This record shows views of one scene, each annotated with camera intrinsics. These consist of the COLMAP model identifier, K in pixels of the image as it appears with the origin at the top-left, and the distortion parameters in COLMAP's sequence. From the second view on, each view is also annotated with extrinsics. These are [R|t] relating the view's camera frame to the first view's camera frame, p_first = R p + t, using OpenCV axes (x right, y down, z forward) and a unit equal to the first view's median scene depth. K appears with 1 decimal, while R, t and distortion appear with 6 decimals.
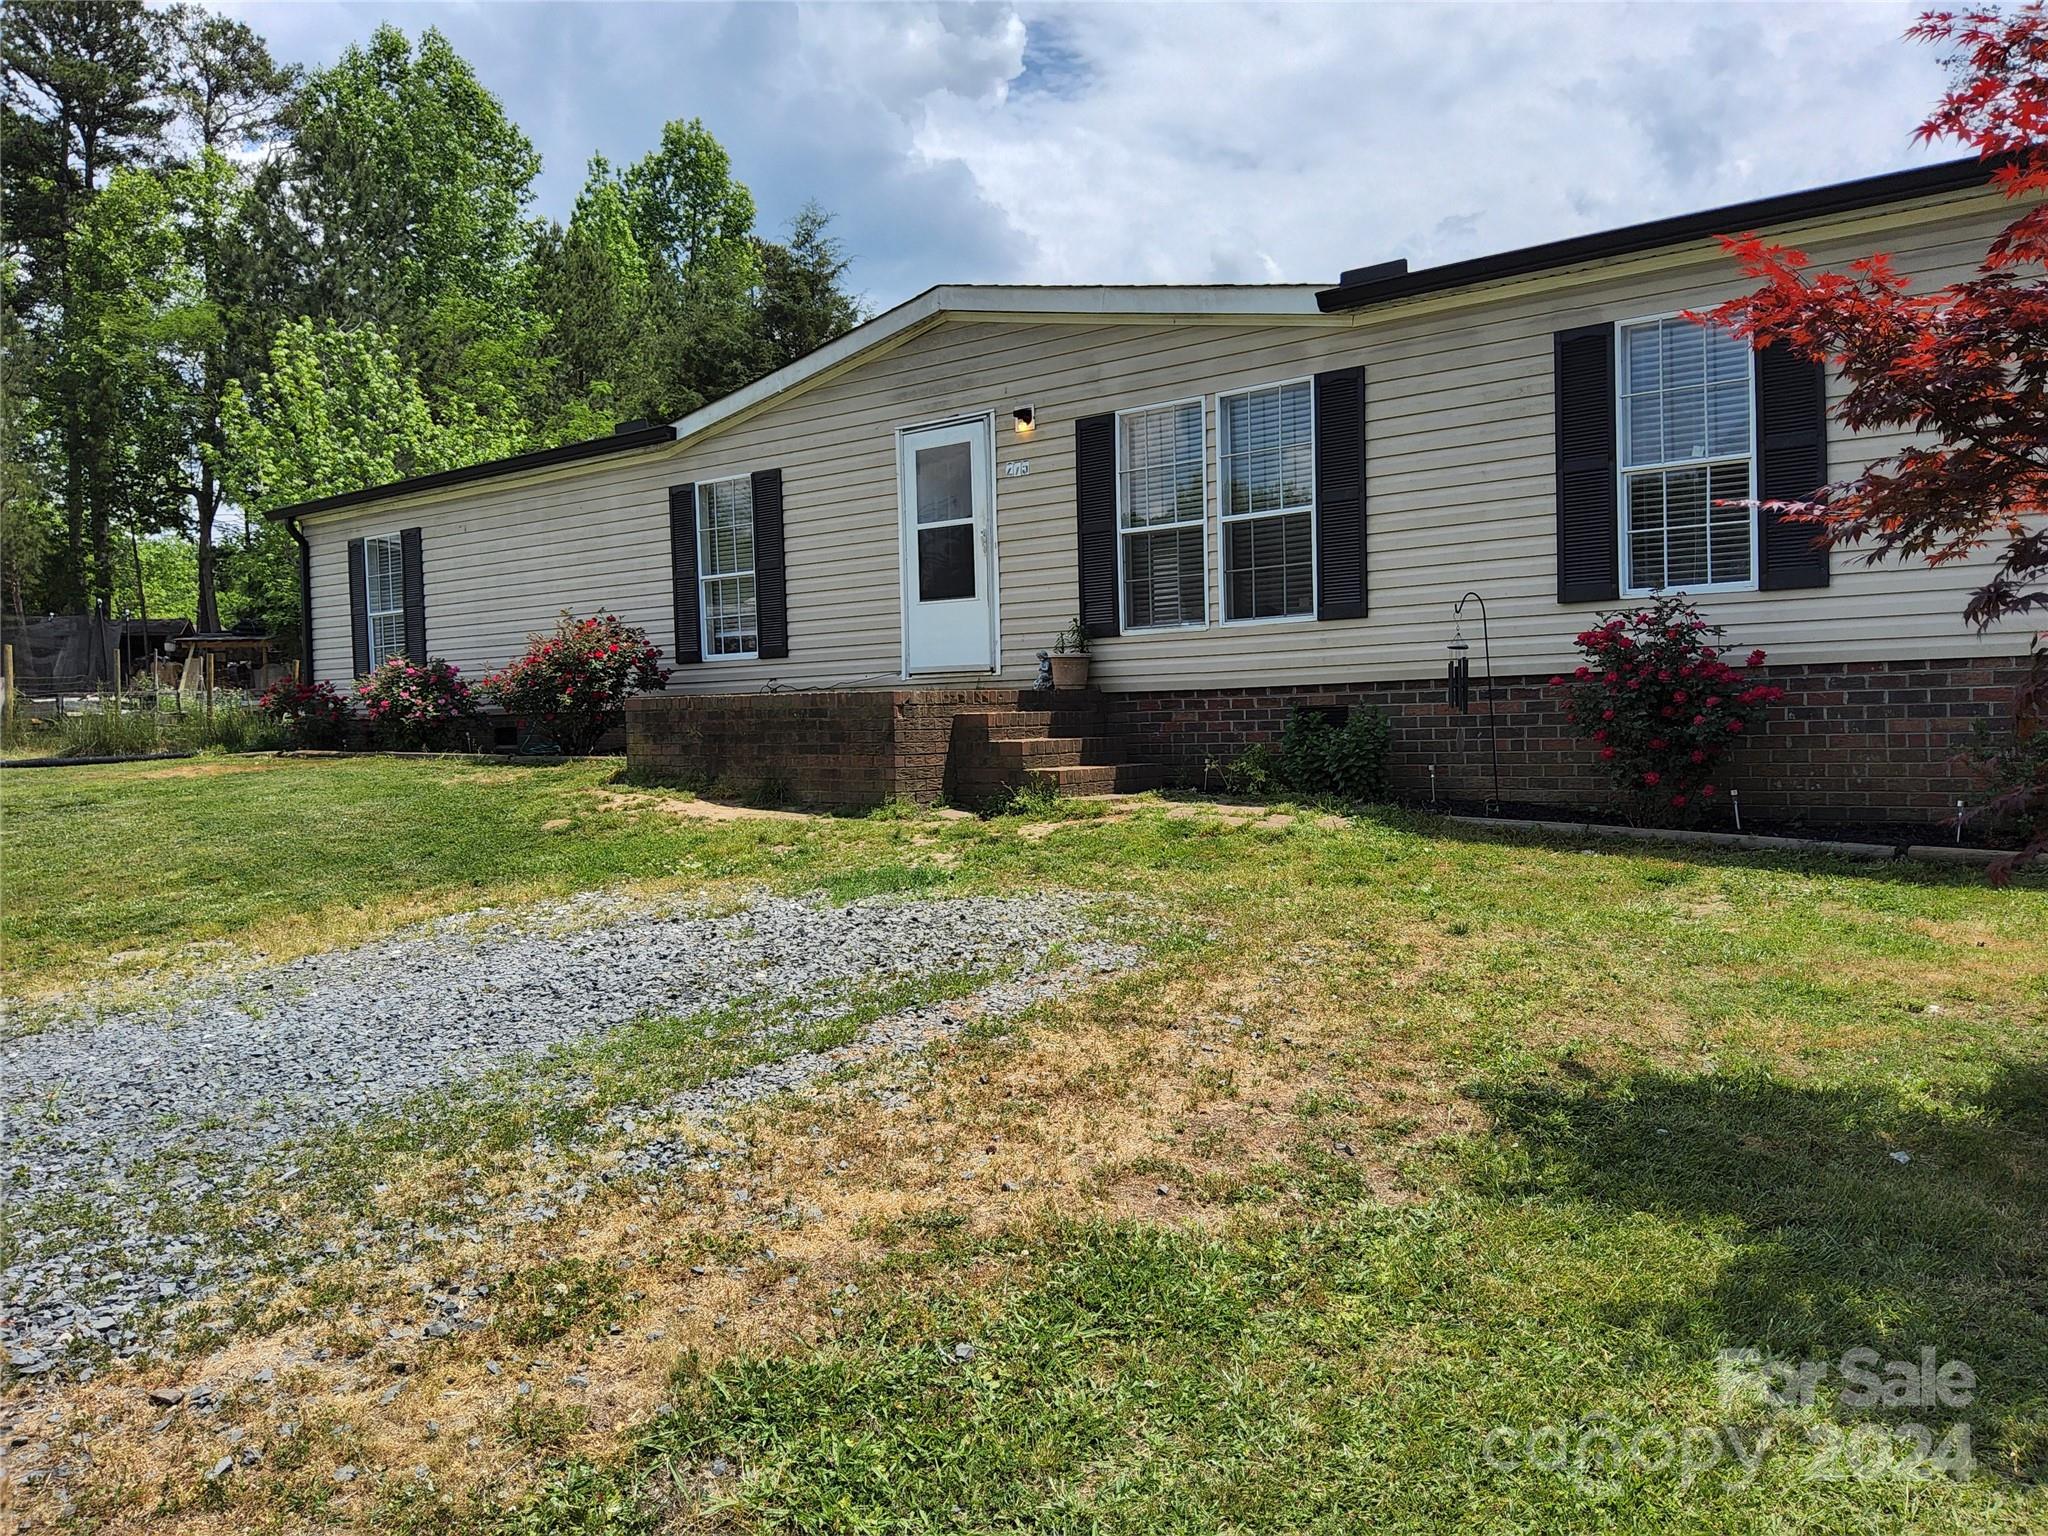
lens RADIAL K [[1521.9, 0, 1024.0], [0, 1521.9, 768.0], [0, 0, 1]] dist [-0.000936, -0.001418]
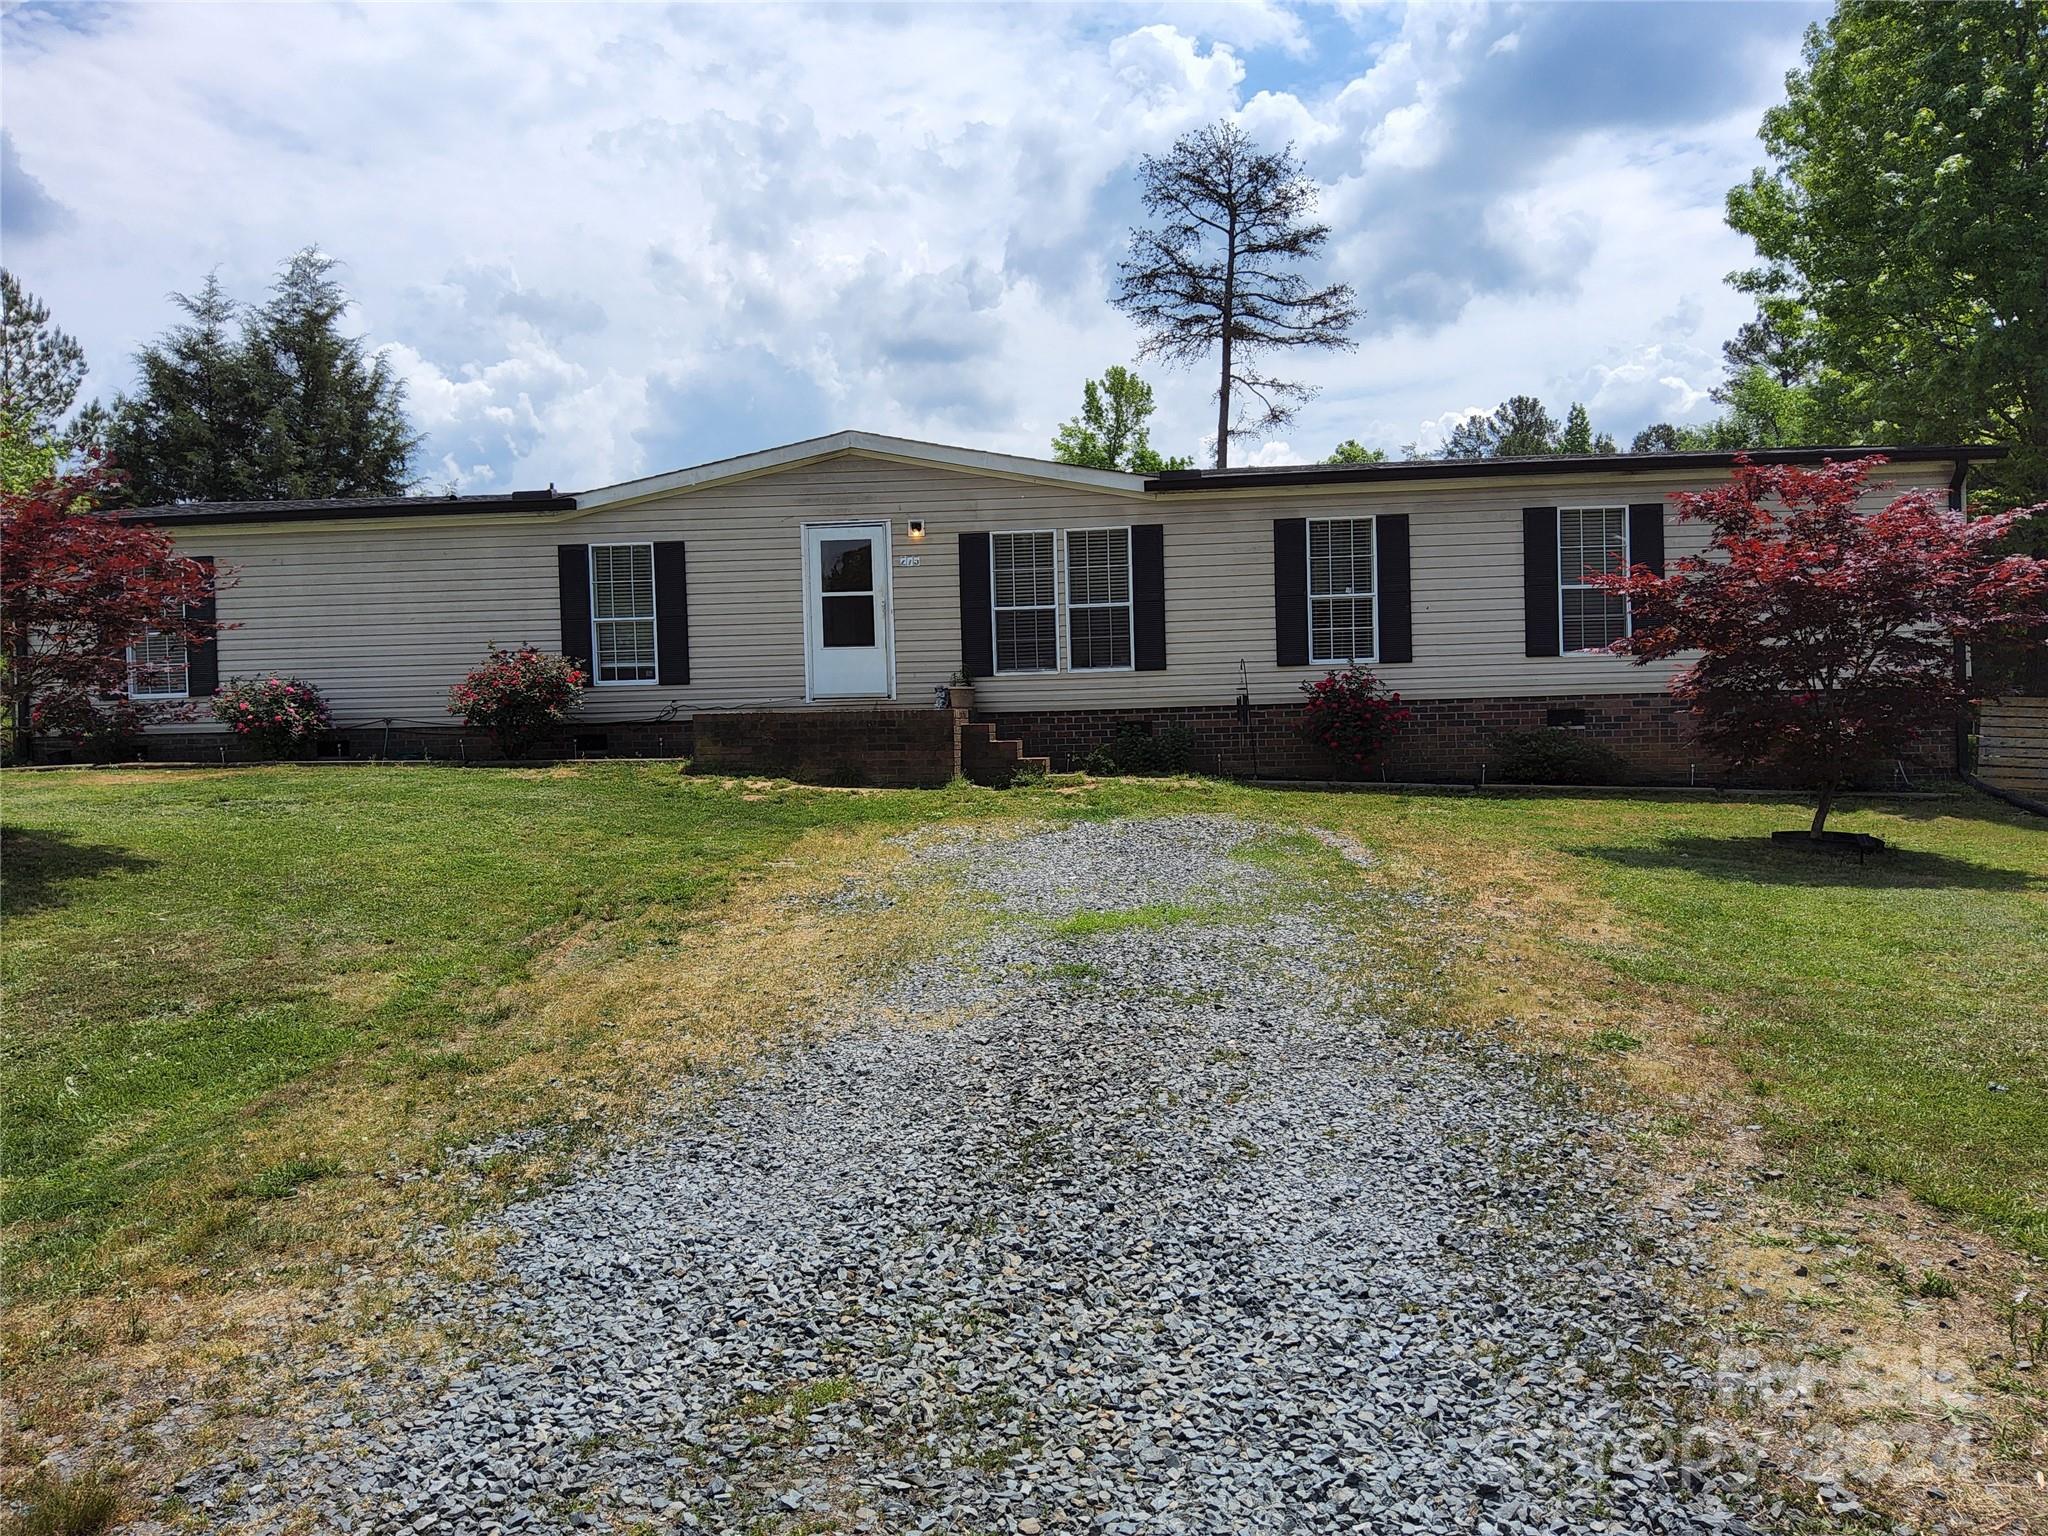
lens RADIAL K [[1521.9, 0, 1024.0], [0, 1521.9, 768.0], [0, 0, 1]] dist [-0.000936, -0.001418]
pose [[0.835212, -0.010147, 0.549835, -0.771404], [0.021475, 0.999669, -0.014171, 0.029896], [-0.549509, 0.023643, 0.835153, -0.312237]]
